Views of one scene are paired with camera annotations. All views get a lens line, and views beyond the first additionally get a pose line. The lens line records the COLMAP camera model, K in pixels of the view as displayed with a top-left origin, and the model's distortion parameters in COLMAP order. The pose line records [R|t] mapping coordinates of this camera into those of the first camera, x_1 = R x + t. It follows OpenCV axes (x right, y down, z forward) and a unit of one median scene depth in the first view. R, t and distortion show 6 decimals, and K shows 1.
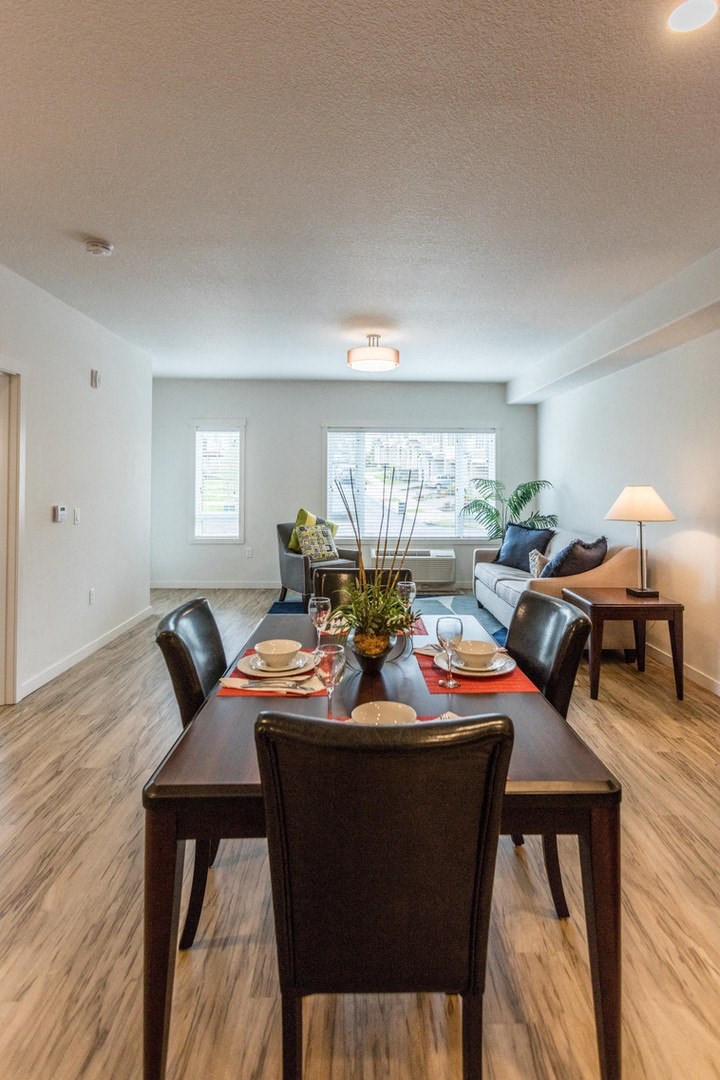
lens RADIAL K [[586.9, 0, 360.0], [0, 586.9, 540.0], [0, 0, 1]] dist [-0.099652, 0.000187]
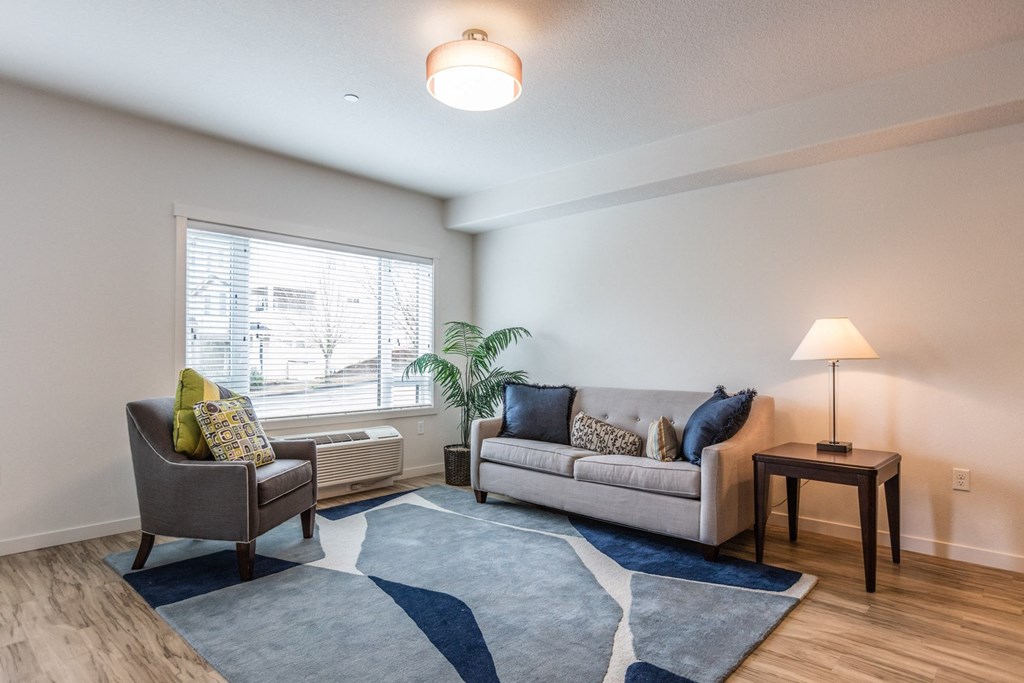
lens RADIAL K [[556.5, 0, 512.0], [0, 556.5, 341.5], [0, 0, 1]] dist [-0.099652, 0.000187]
pose [[0.670061, 0.019286, 0.742055, -0.245548], [0.070813, 0.993443, -0.089762, -0.014609], [-0.738920, 0.112694, 0.664302, 0.484807]]
